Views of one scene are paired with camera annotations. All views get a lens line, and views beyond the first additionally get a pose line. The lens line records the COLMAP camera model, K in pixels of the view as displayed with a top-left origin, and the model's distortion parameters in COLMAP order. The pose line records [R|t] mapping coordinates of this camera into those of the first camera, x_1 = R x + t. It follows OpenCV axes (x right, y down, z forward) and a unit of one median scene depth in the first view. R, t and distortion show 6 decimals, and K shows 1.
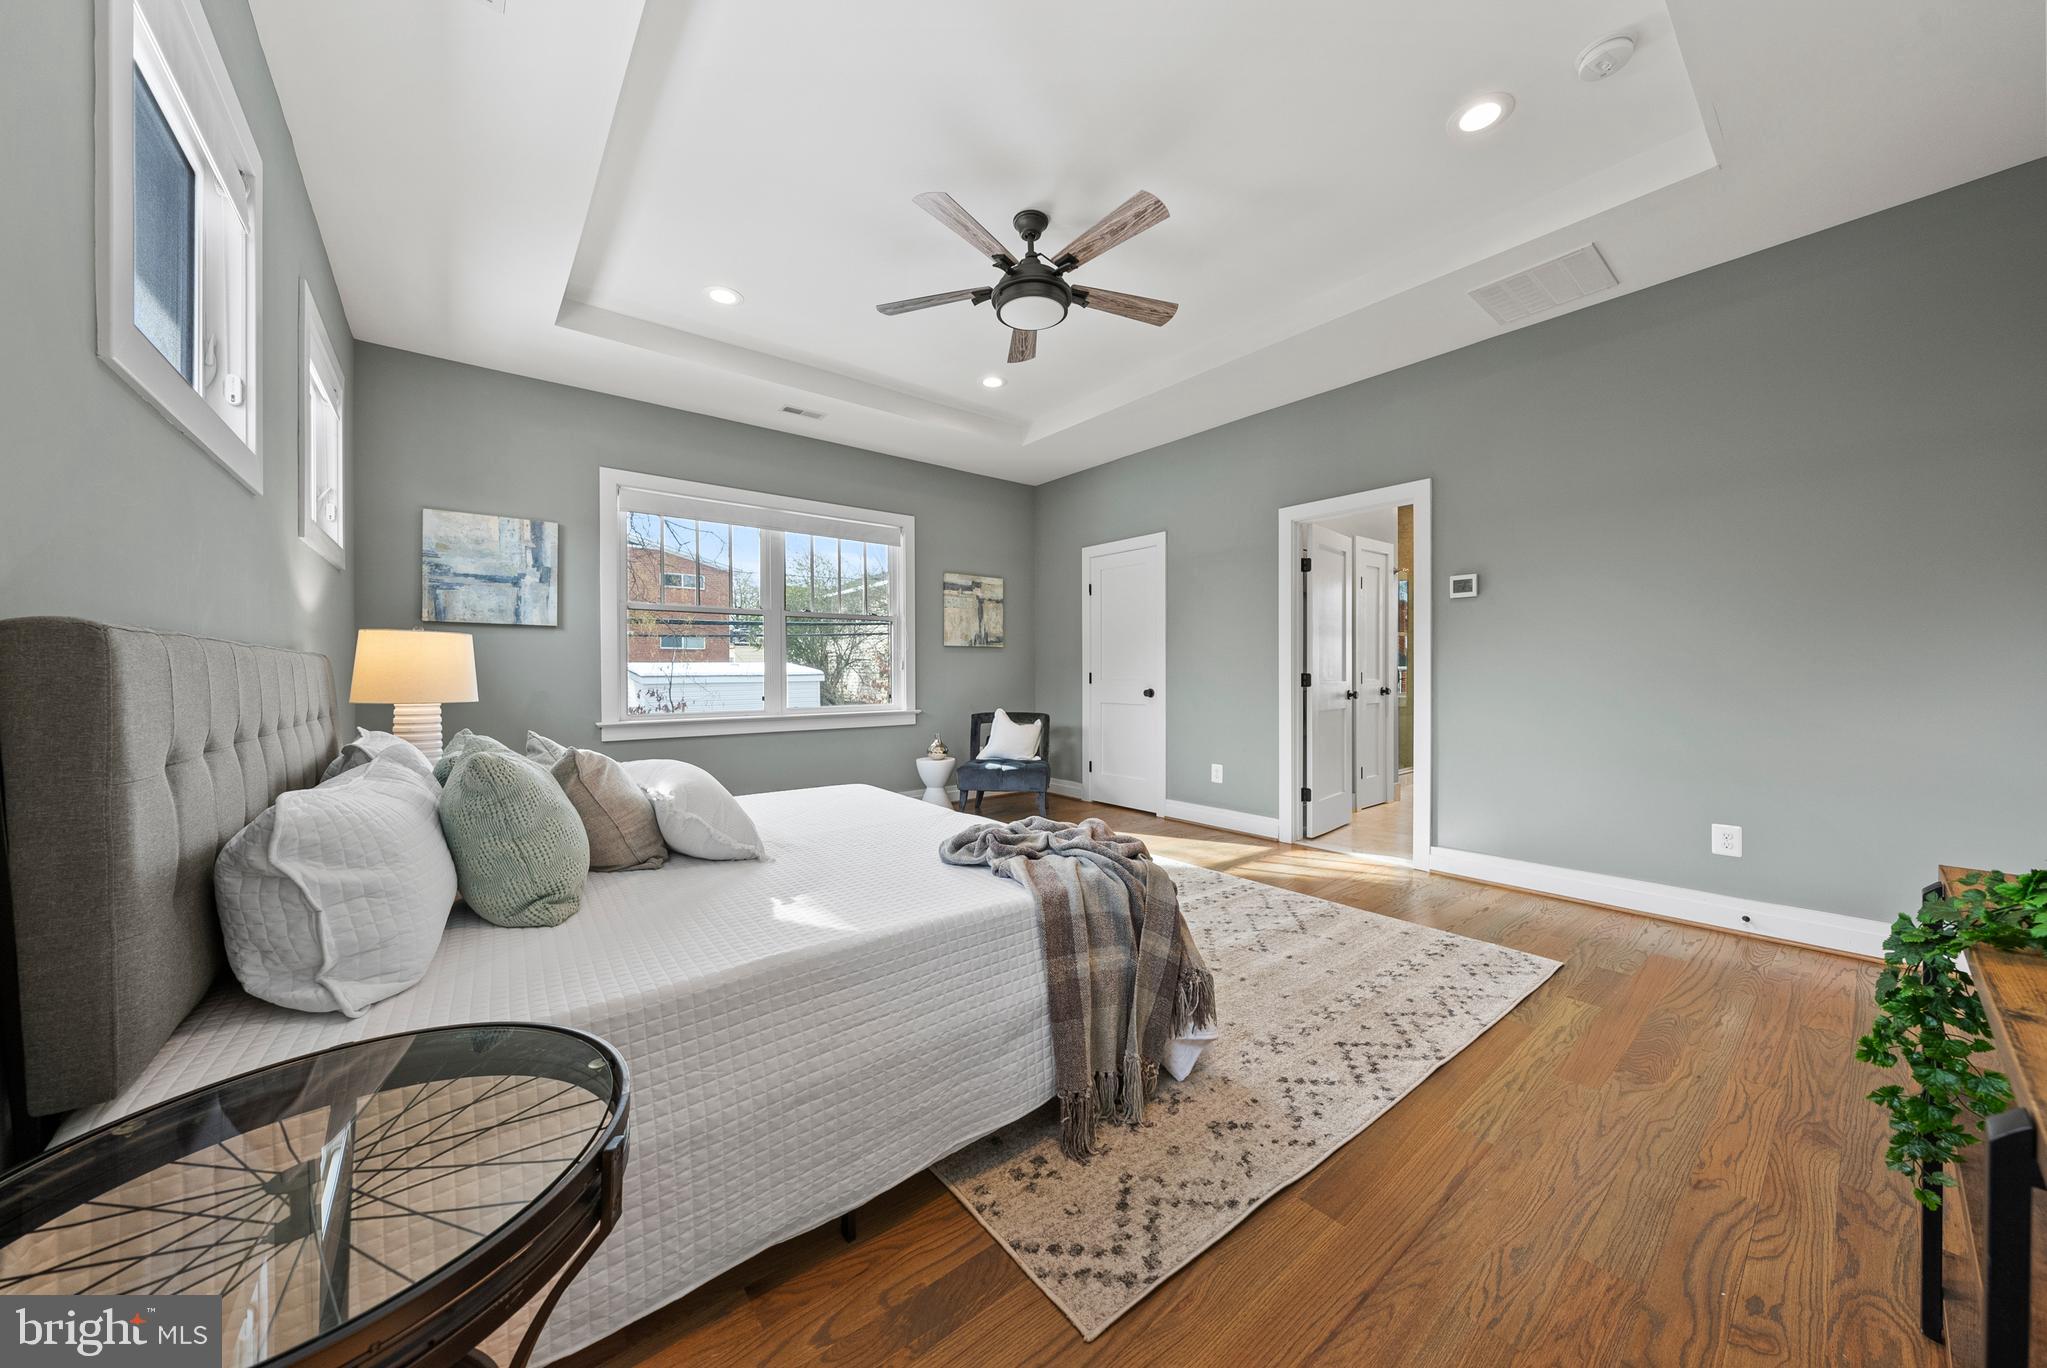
lens RADIAL K [[699.3, 0, 1013.0], [0, 699.3, 675.0], [0, 0, 1]] dist [-0.000716, -0.000017]
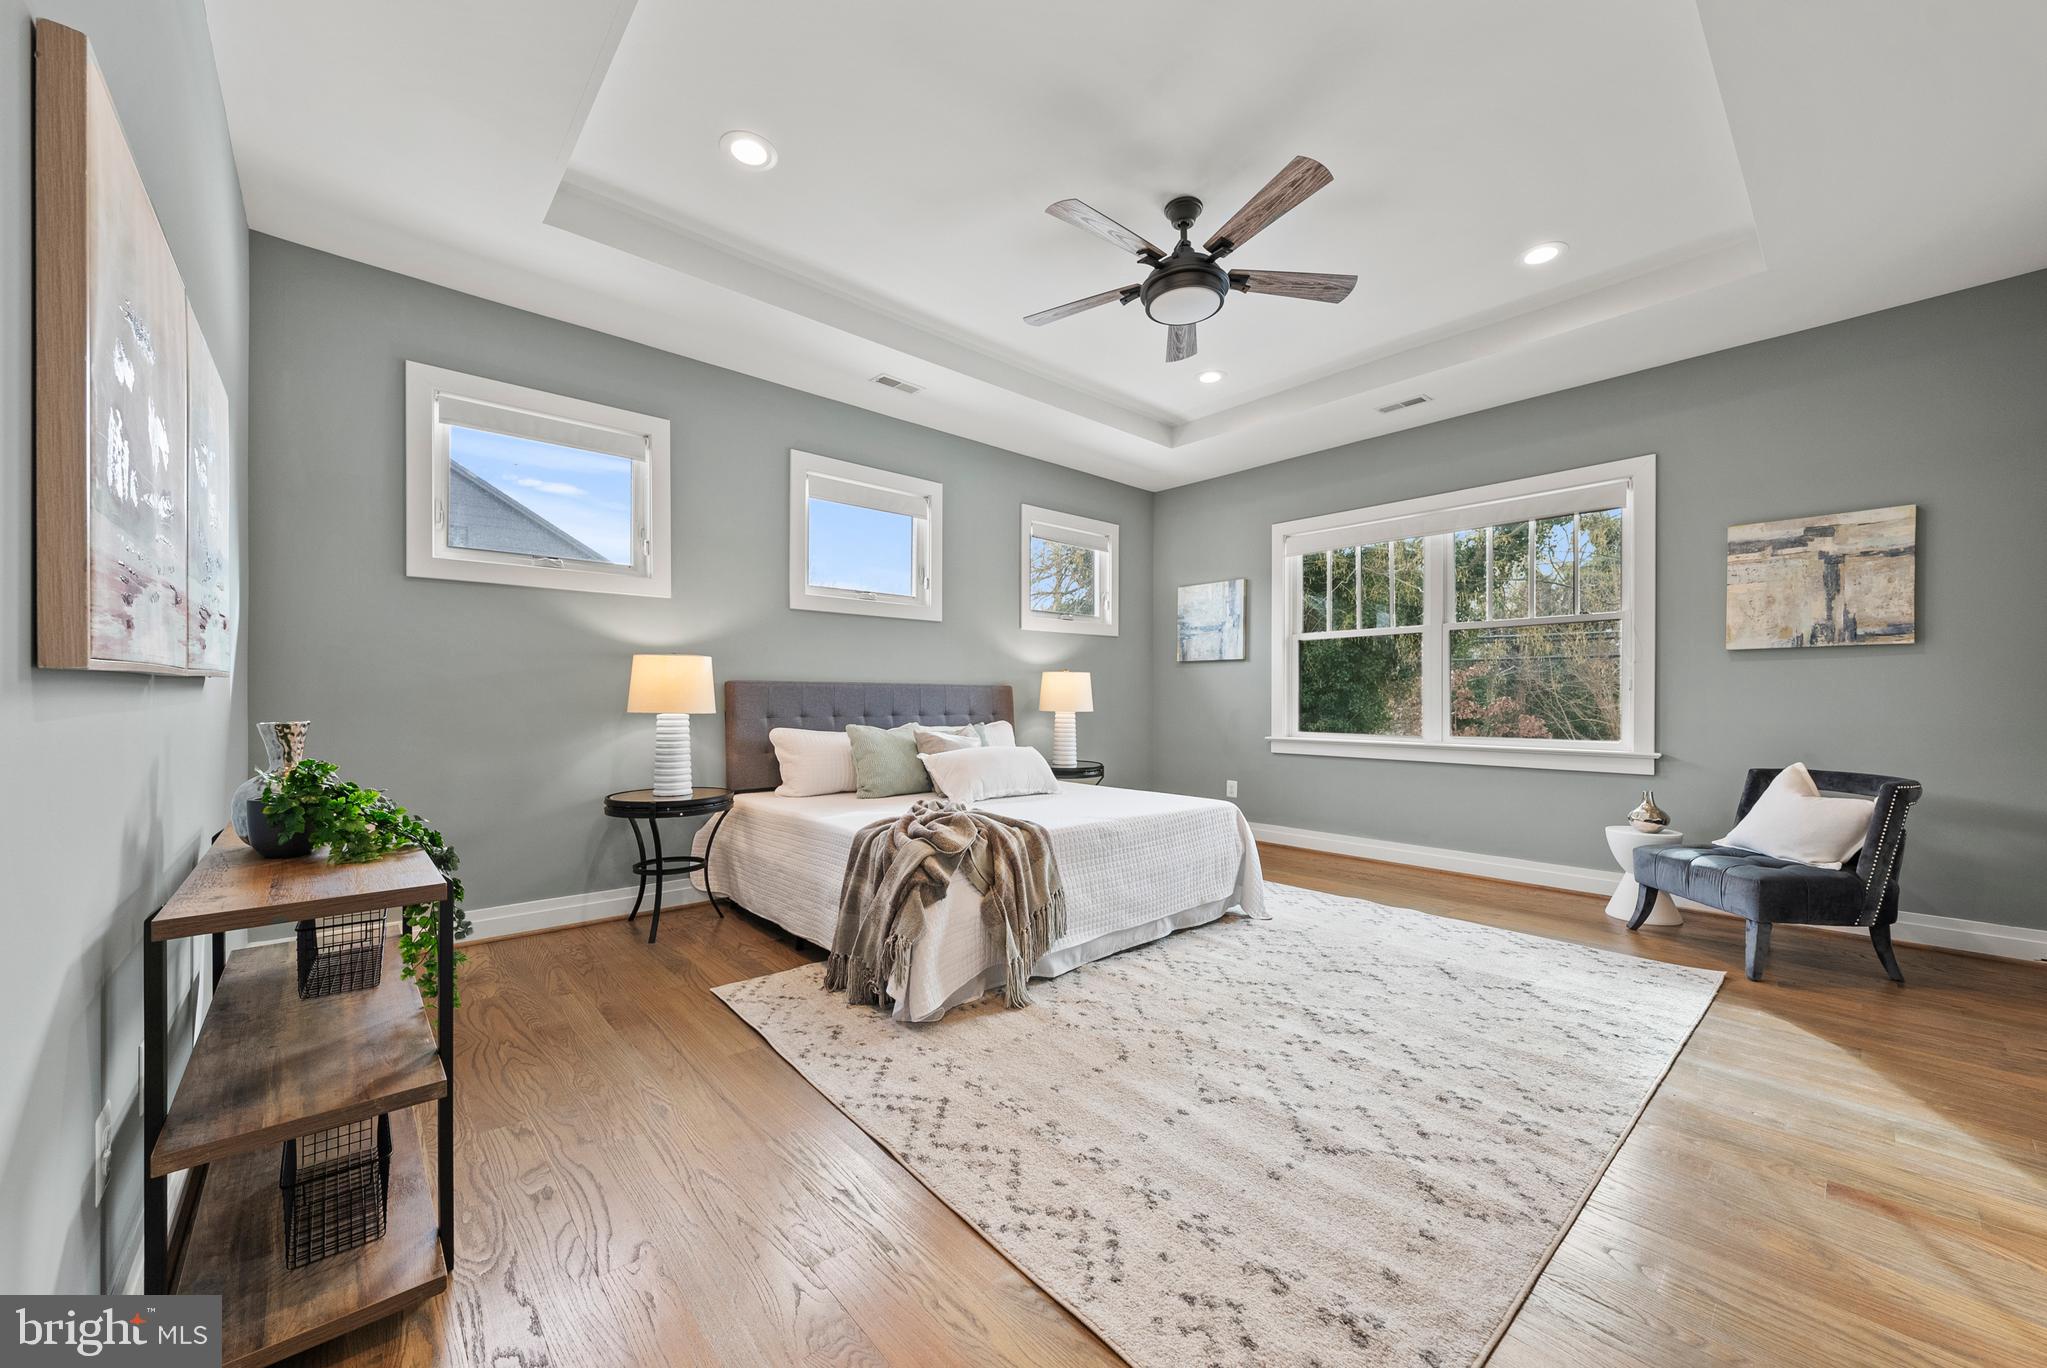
lens RADIAL K [[755.3, 0, 1013.0], [0, 755.3, 698.2], [0, 0, 1]] dist [-0.000543, 0.000011]
pose [[0.049937, 0.000874, -0.998752, 0.727724], [-0.007932, 0.999968, 0.000479, 0.004442], [0.998721, 0.007898, 0.049942, 0.521940]]
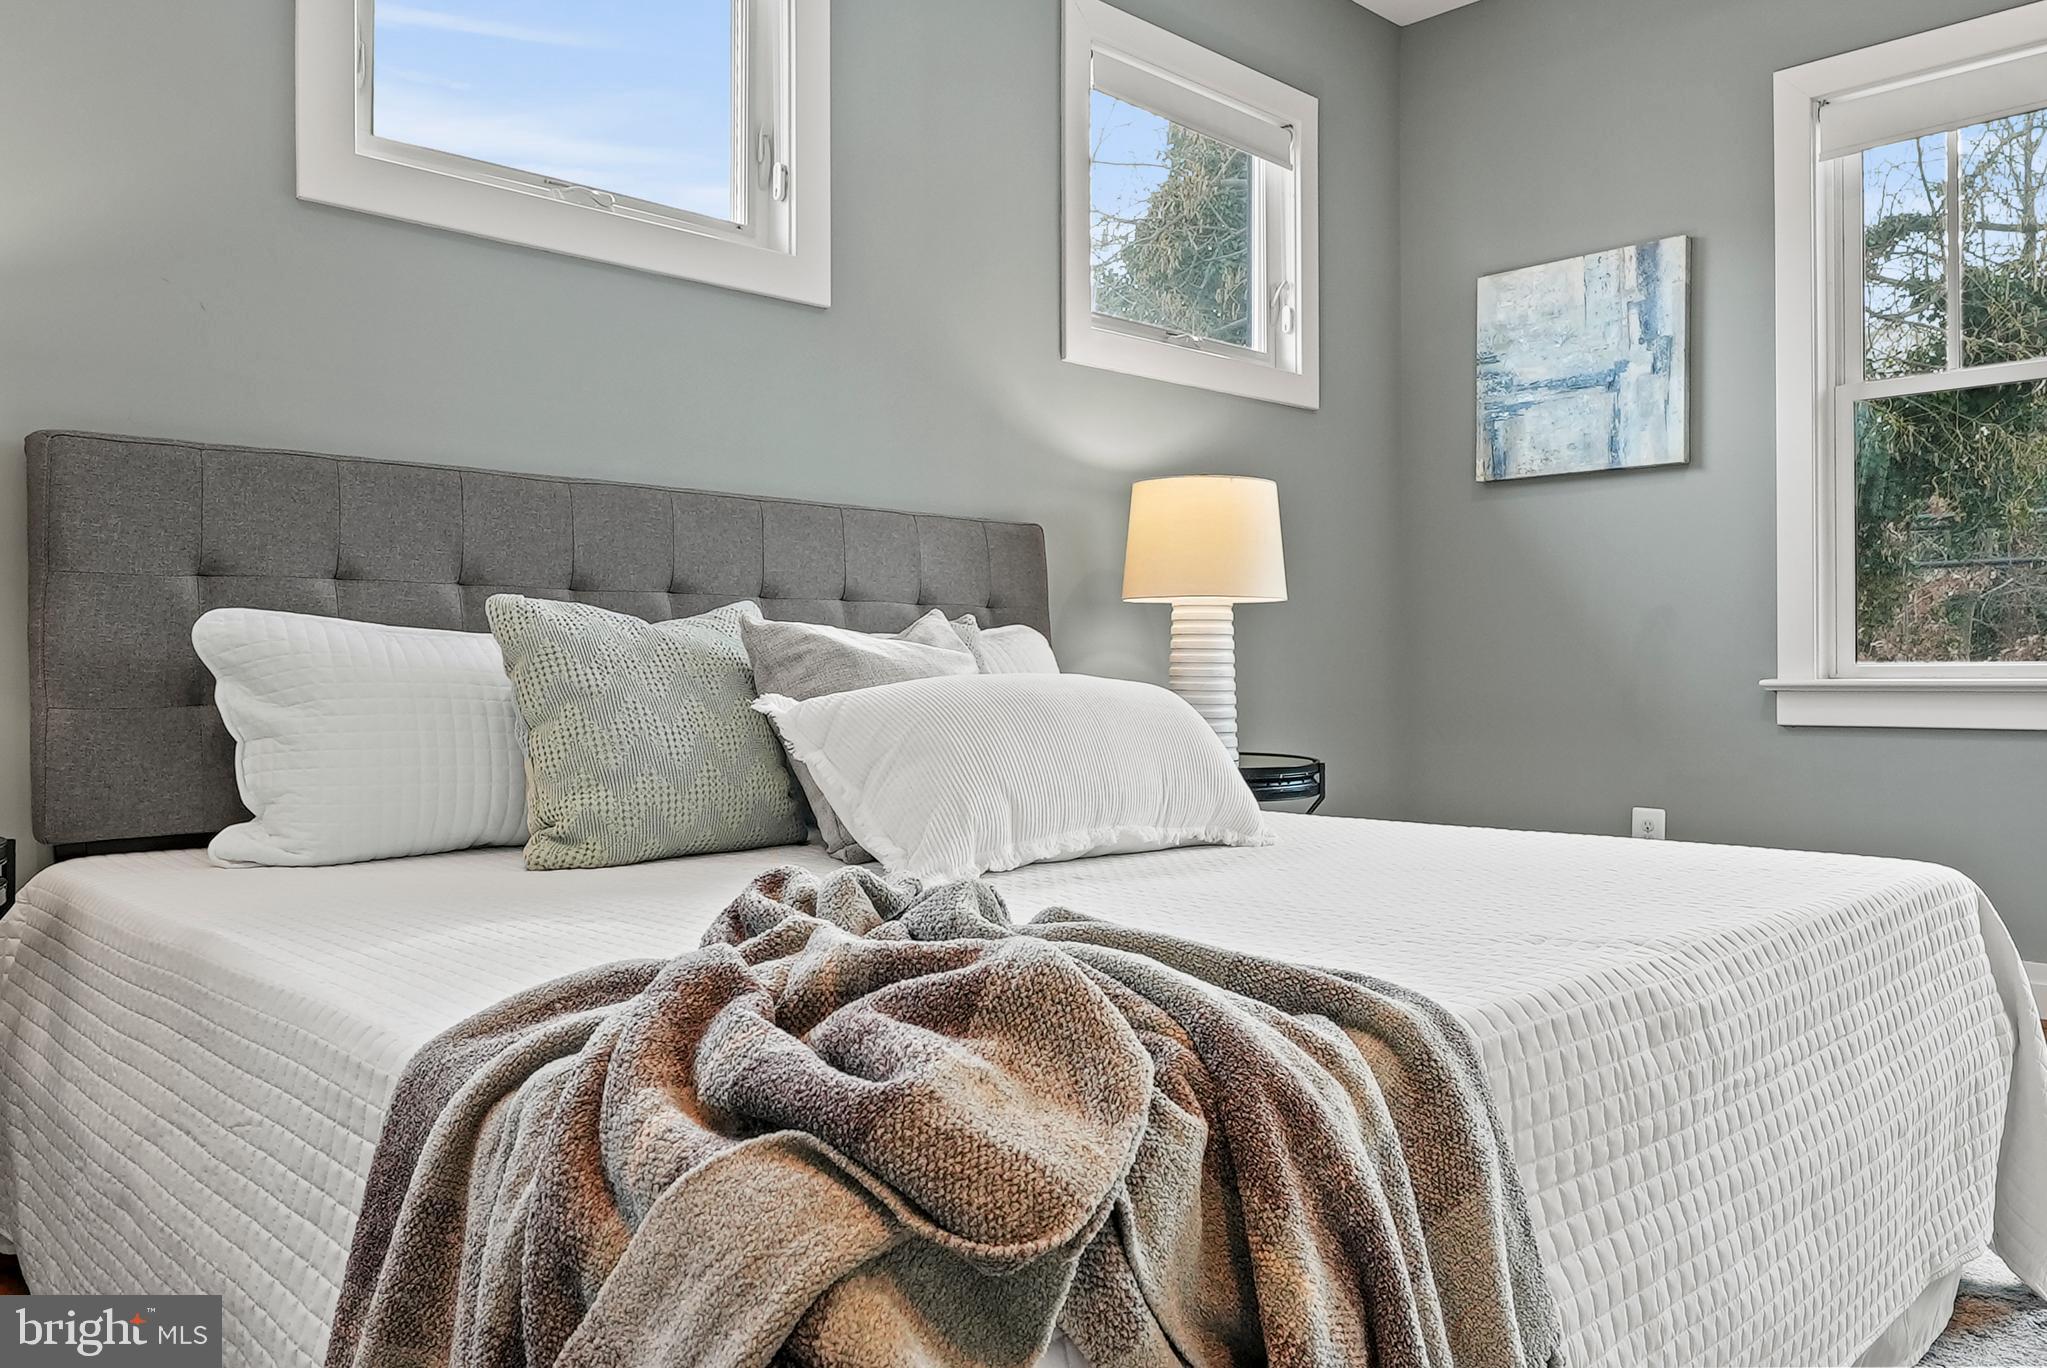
lens RADIAL K [[1479.3, 0, 1013.3], [0, 1479.3, 681.3], [0, 0, 1]] dist [-0.024063, 0.003724]
pose [[0.097801, 0.004990, -0.995193, 0.258817], [-0.000977, 0.999987, 0.004918, 0.069028], [0.995206, 0.000491, 0.097805, 0.486458]]
